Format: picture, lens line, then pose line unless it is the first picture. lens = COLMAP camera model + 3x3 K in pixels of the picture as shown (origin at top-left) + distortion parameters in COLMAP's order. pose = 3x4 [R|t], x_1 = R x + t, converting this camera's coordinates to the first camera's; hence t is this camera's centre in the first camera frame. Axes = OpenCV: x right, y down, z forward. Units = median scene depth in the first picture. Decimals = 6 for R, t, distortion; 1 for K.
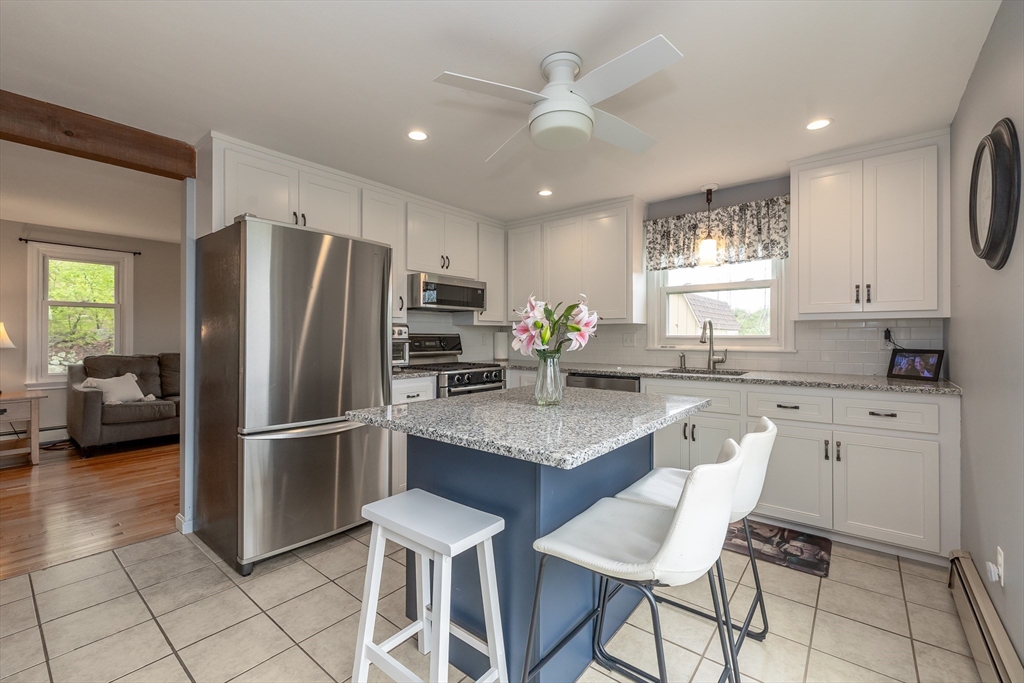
lens RADIAL K [[435.0, 0, 517.4], [0, 435.0, 339.2], [0, 0, 1]] dist [-0.001303, 0.001425]
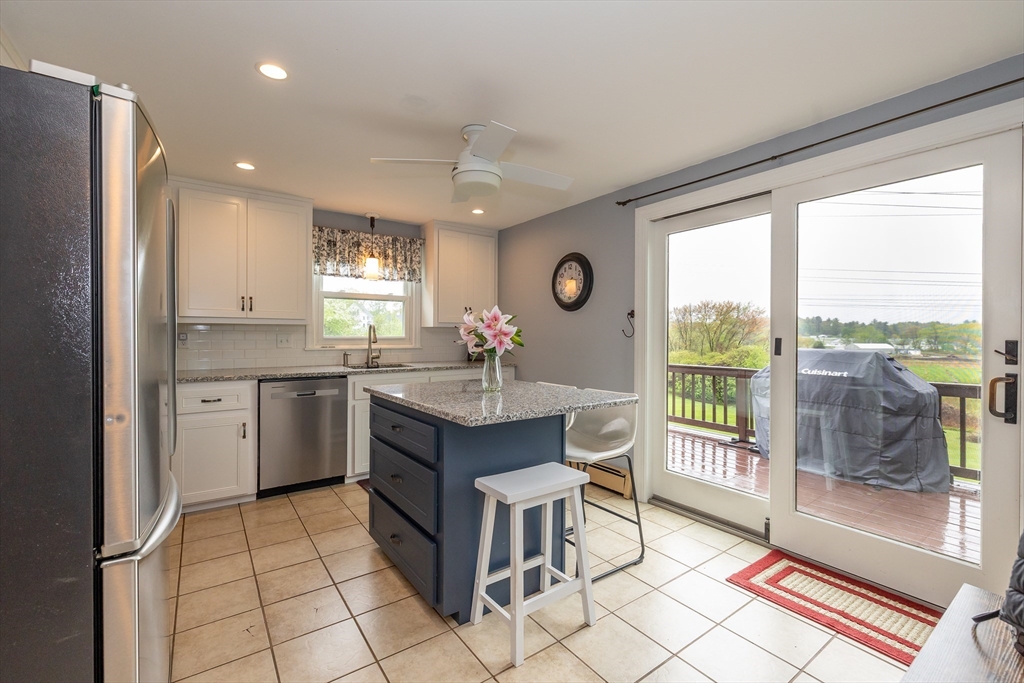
lens RADIAL K [[435.0, 0, 505.2], [0, 435.0, 335.5], [0, 0, 1]] dist [-0.001303, 0.001425]
pose [[0.258746, 0.005005, 0.965933, -0.633827], [0.015574, 0.999835, -0.009352, 0.005392], [-0.965820, 0.017464, 0.258625, 0.325682]]
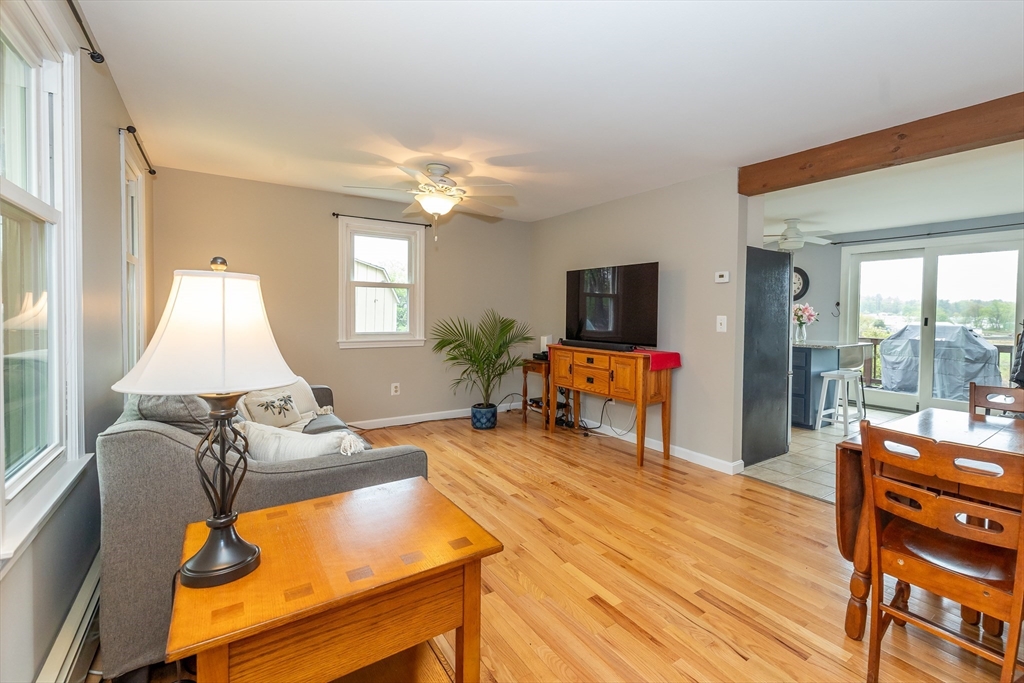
lens RADIAL K [[462.1, 0, 571.1], [0, 462.1, 326.9], [0, 0, 1]] dist [-0.001042, 0.000264]
pose [[0.224870, -0.025396, 0.974058, -0.747275], [0.011051, 0.999662, 0.023512, 0.003721], [-0.974326, 0.005477, 0.225074, 0.390456]]
